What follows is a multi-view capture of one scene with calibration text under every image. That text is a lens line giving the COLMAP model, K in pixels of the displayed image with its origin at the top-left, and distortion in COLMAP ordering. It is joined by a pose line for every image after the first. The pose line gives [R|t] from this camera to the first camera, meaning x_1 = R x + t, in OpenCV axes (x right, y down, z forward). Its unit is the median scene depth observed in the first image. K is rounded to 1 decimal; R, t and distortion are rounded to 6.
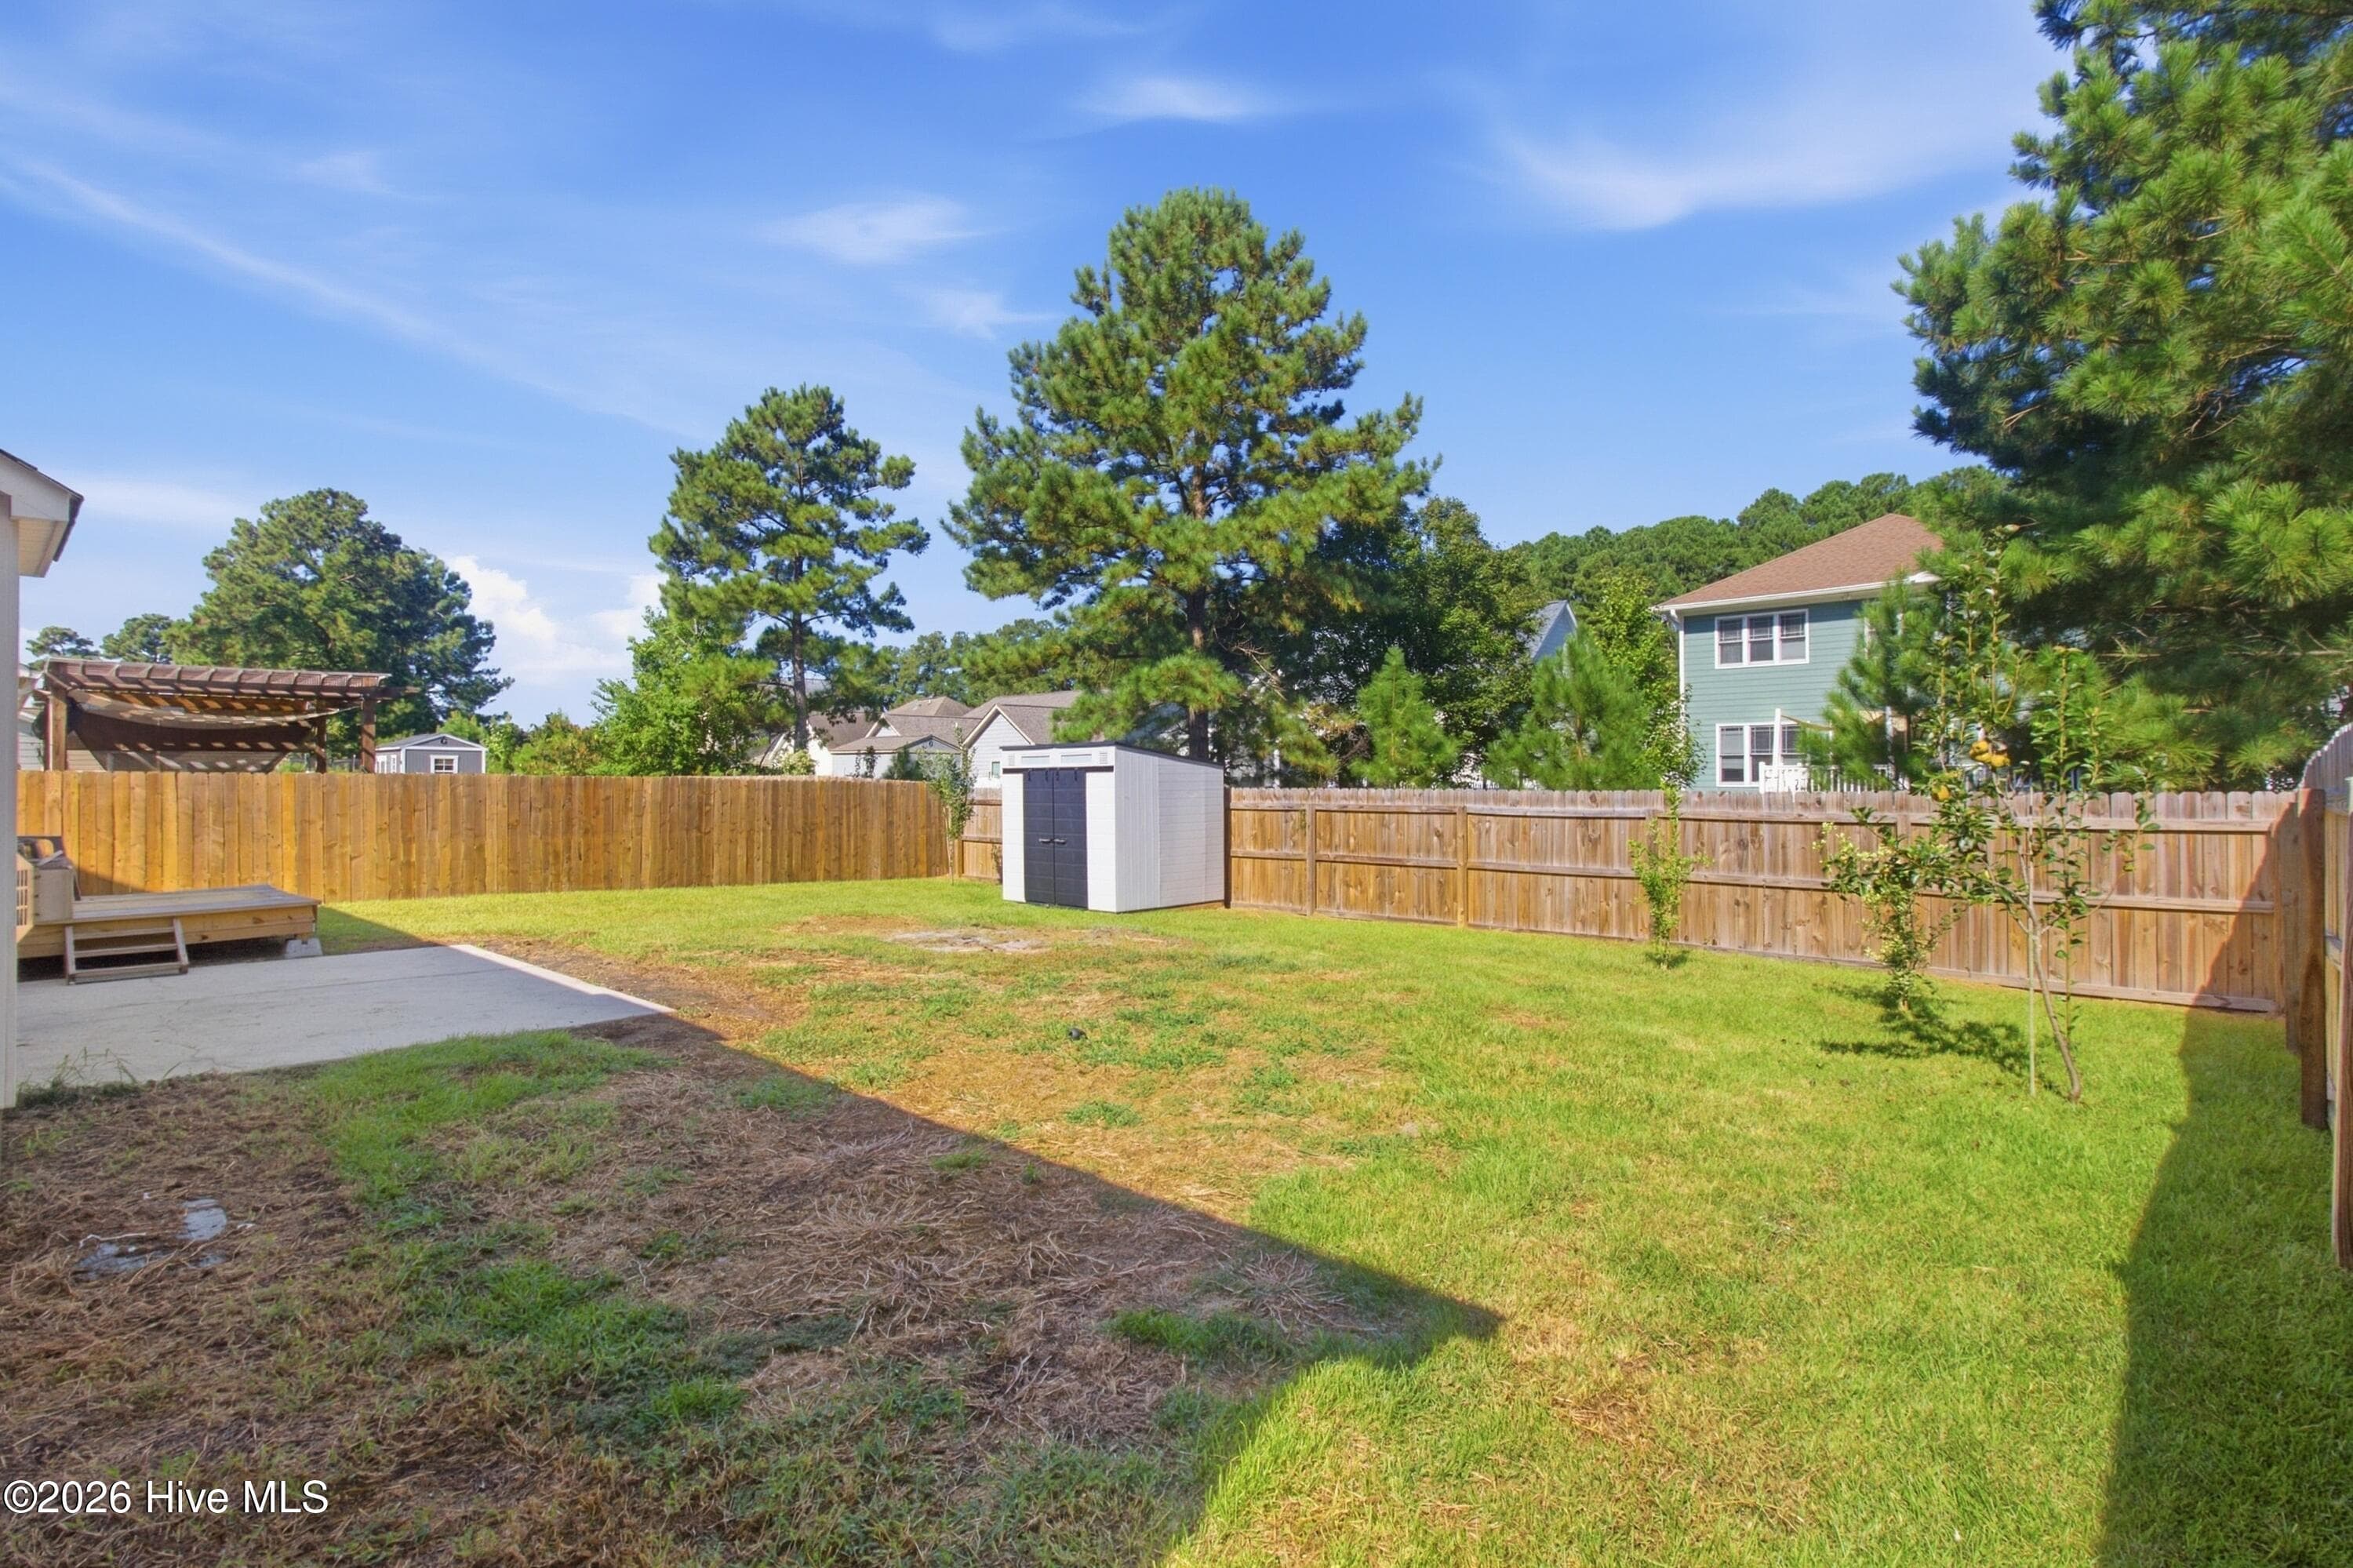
lens RADIAL K [[1153.9, 0, 1195.0], [0, 1153.9, 780.6], [0, 0, 1]] dist [-0.006092, 0.008147]
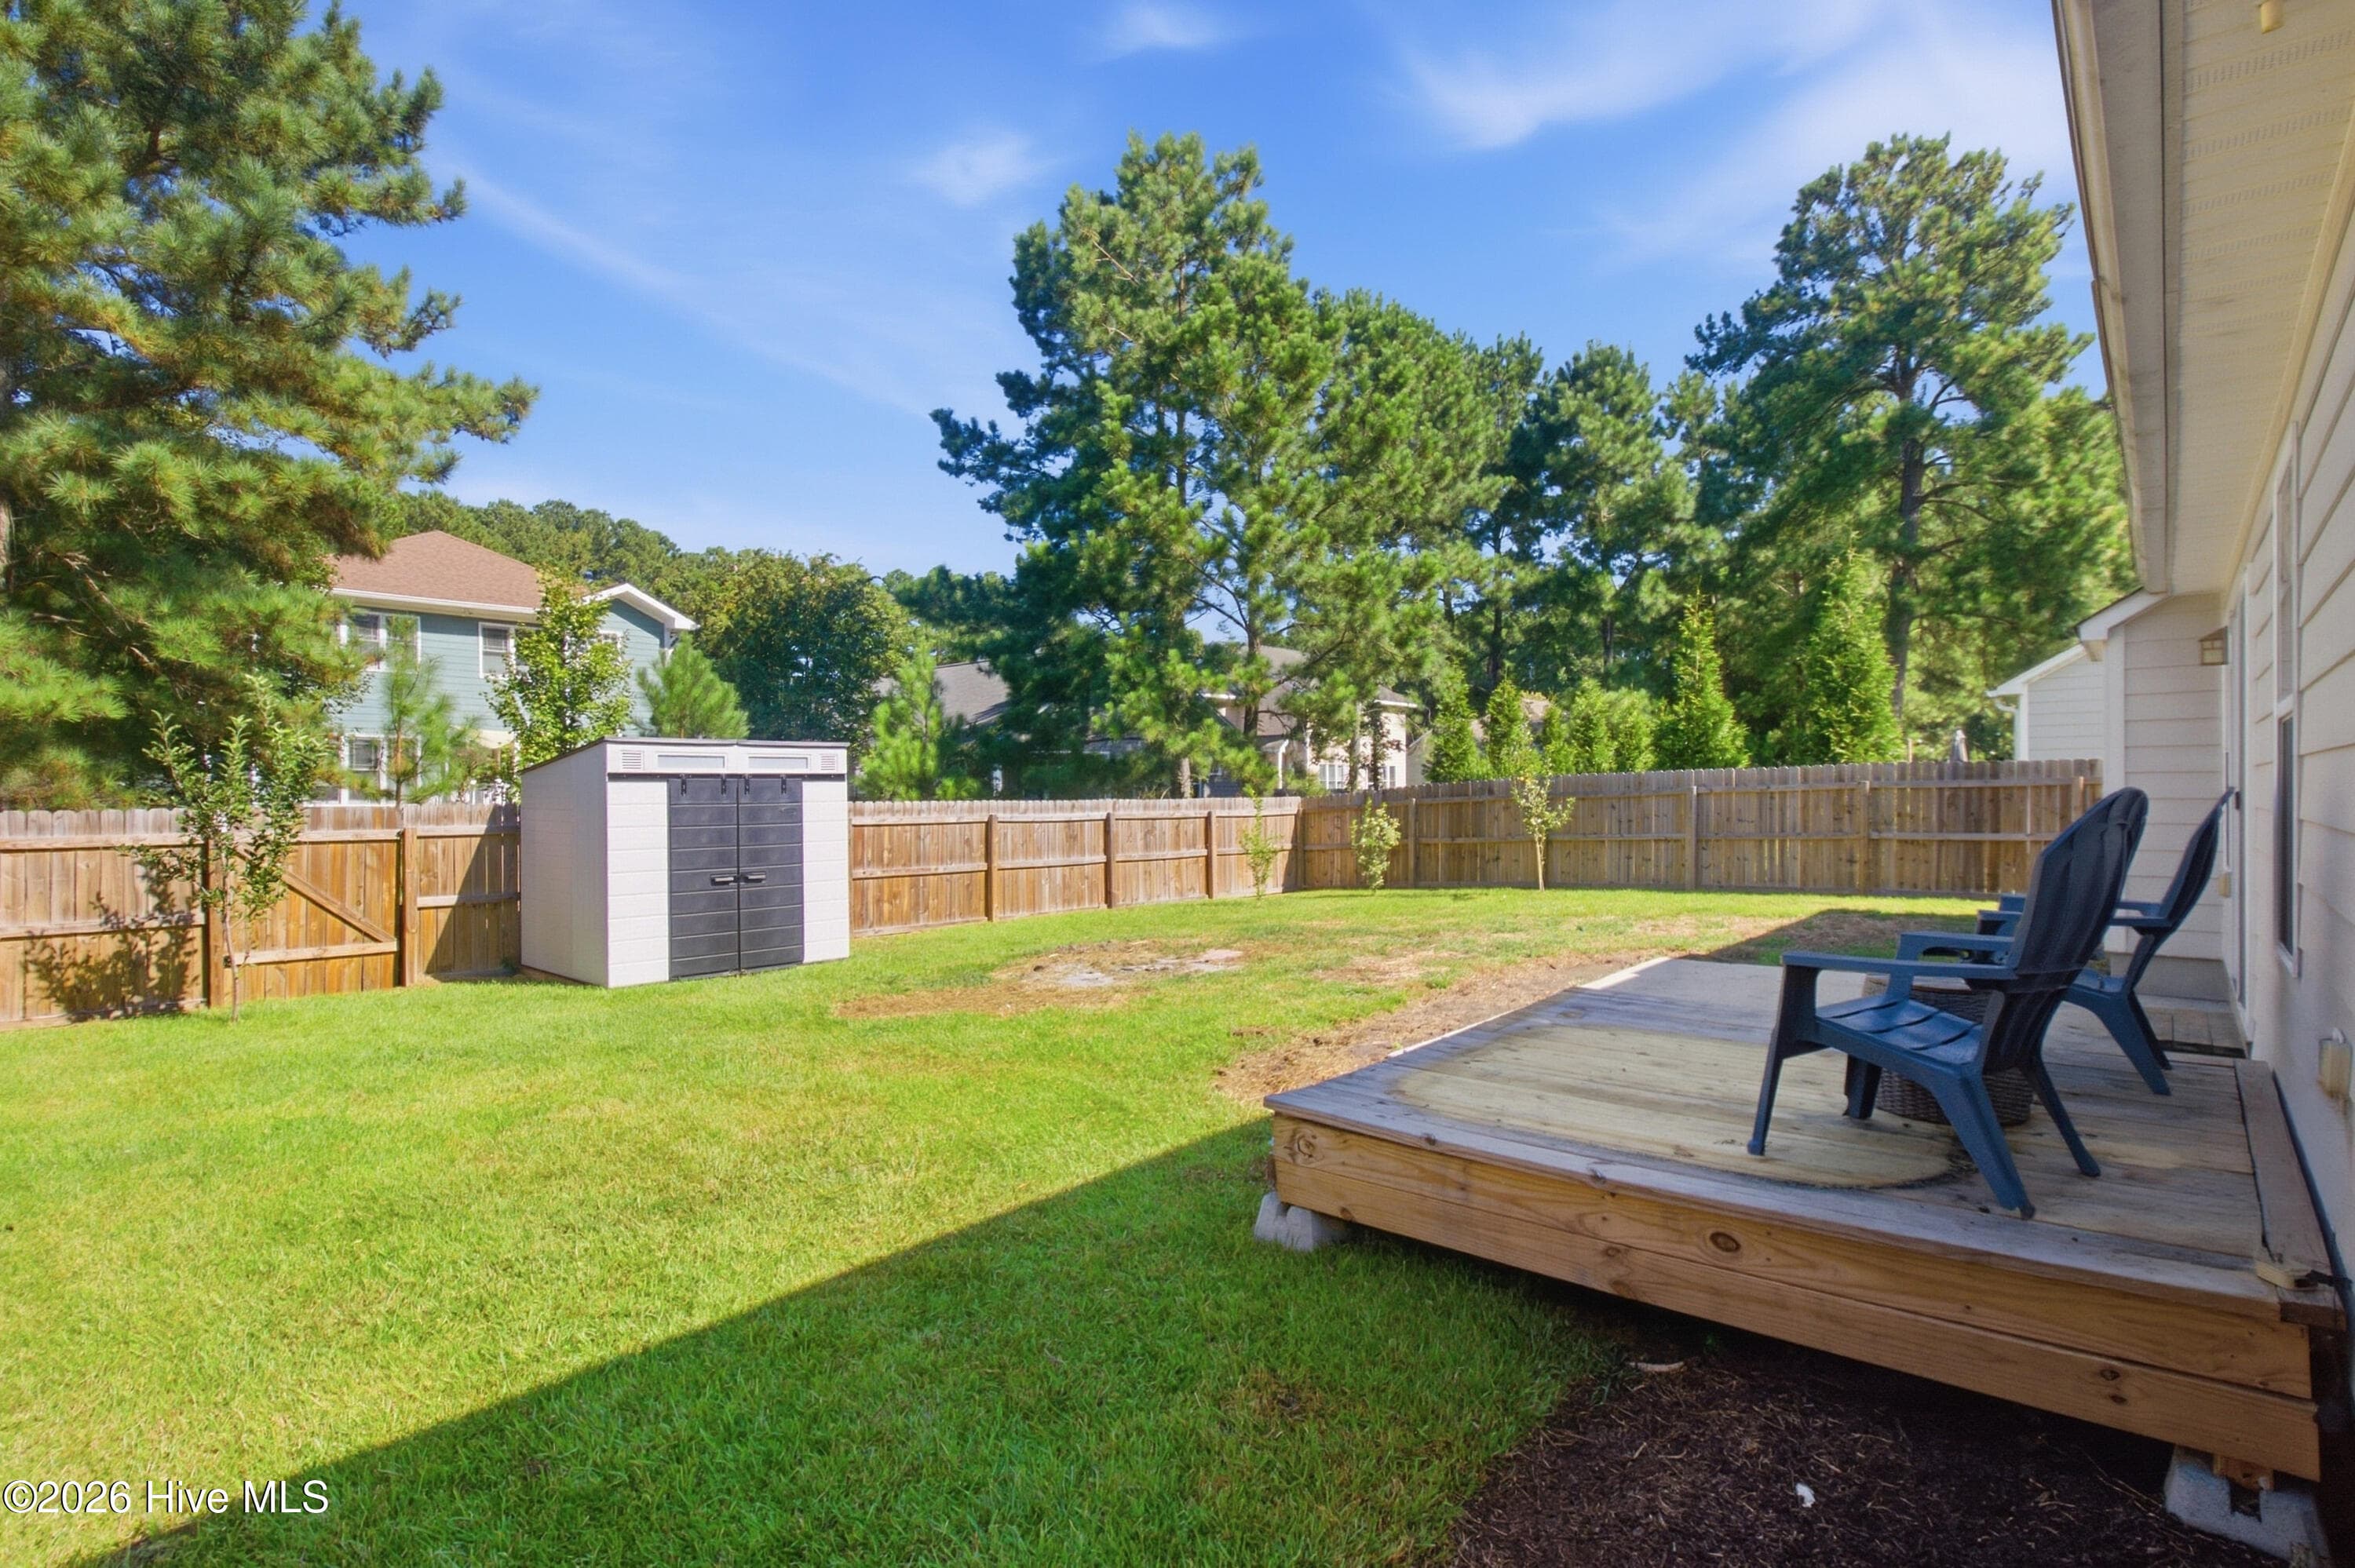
lens RADIAL K [[1154.7, 0, 1190.6], [0, 1154.7, 790.1], [0, 0, 1]] dist [-0.006092, 0.008147]
pose [[-0.047221, 0.004577, 0.998874, -0.837518], [0.006216, 0.999971, -0.004288, 0.002751], [-0.998865, 0.006007, -0.047248, 0.772029]]
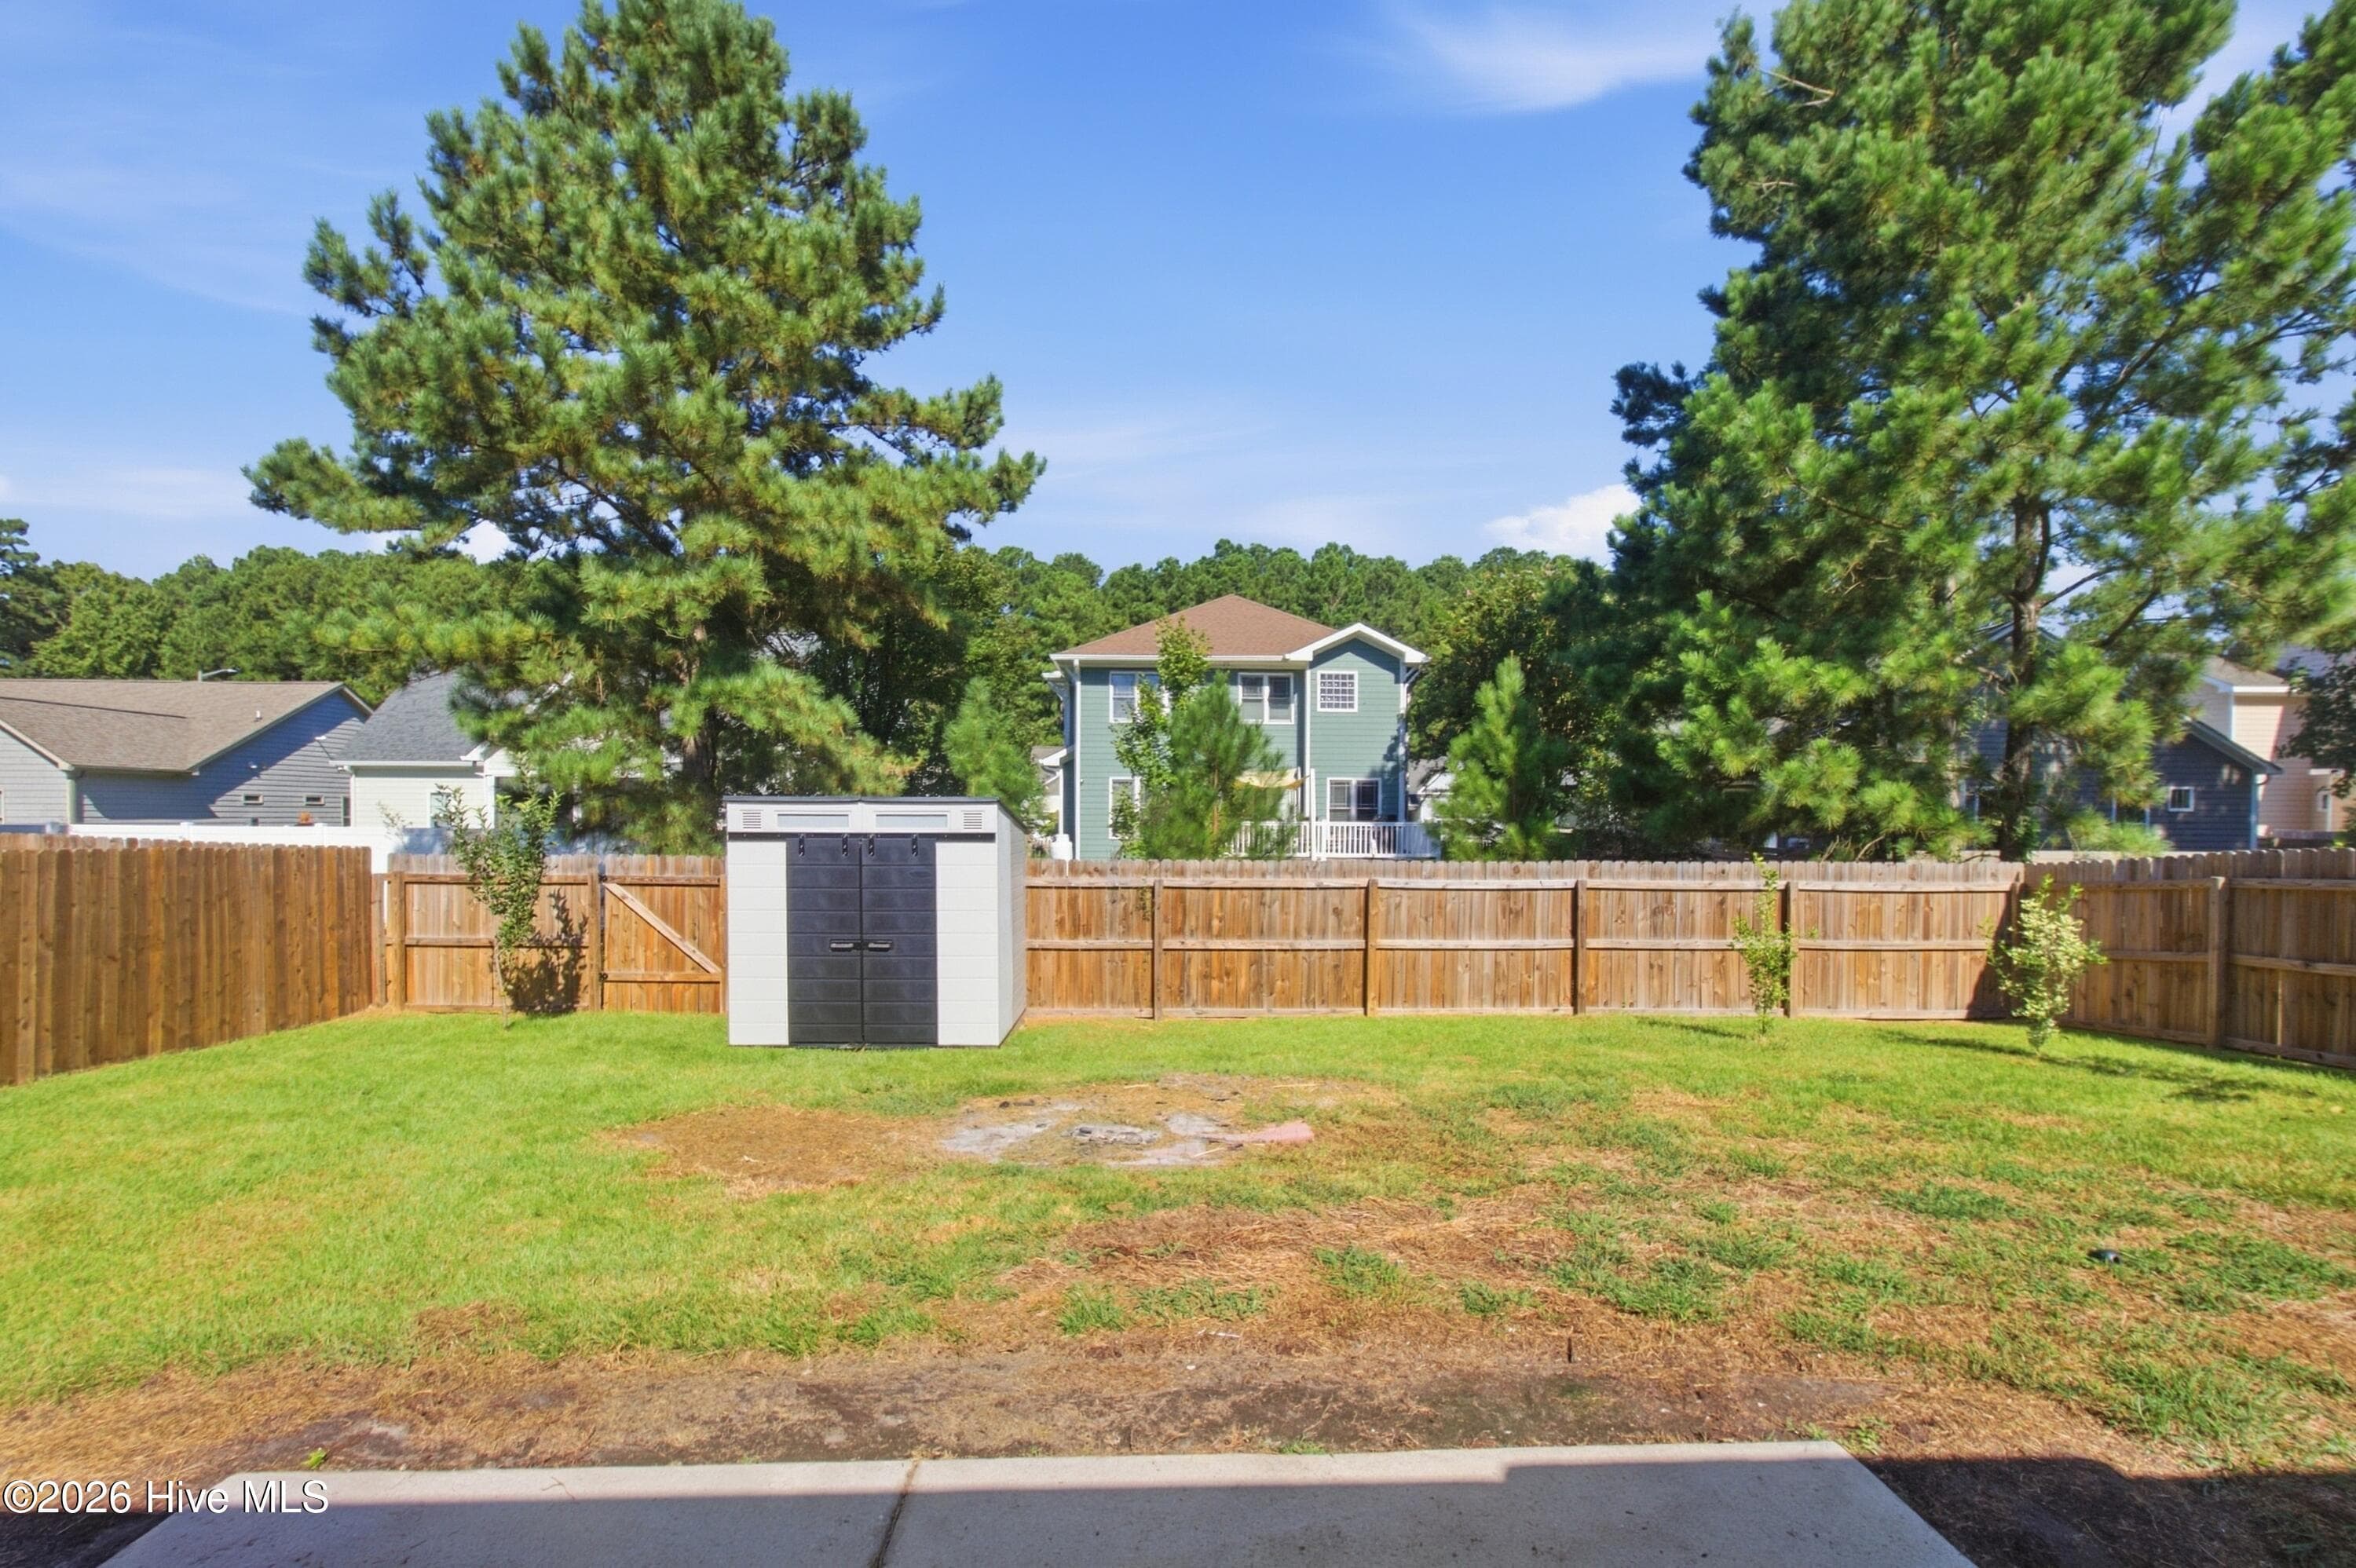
lens RADIAL K [[1155.2, 0, 1213.0], [0, 1155.2, 846.7], [0, 0, 1]] dist [-0.006092, 0.008147]
pose [[0.700035, -0.011468, 0.714017, -0.451589], [-0.008352, 0.999671, 0.024244, -0.021810], [-0.714060, -0.022935, 0.699709, 0.412403]]
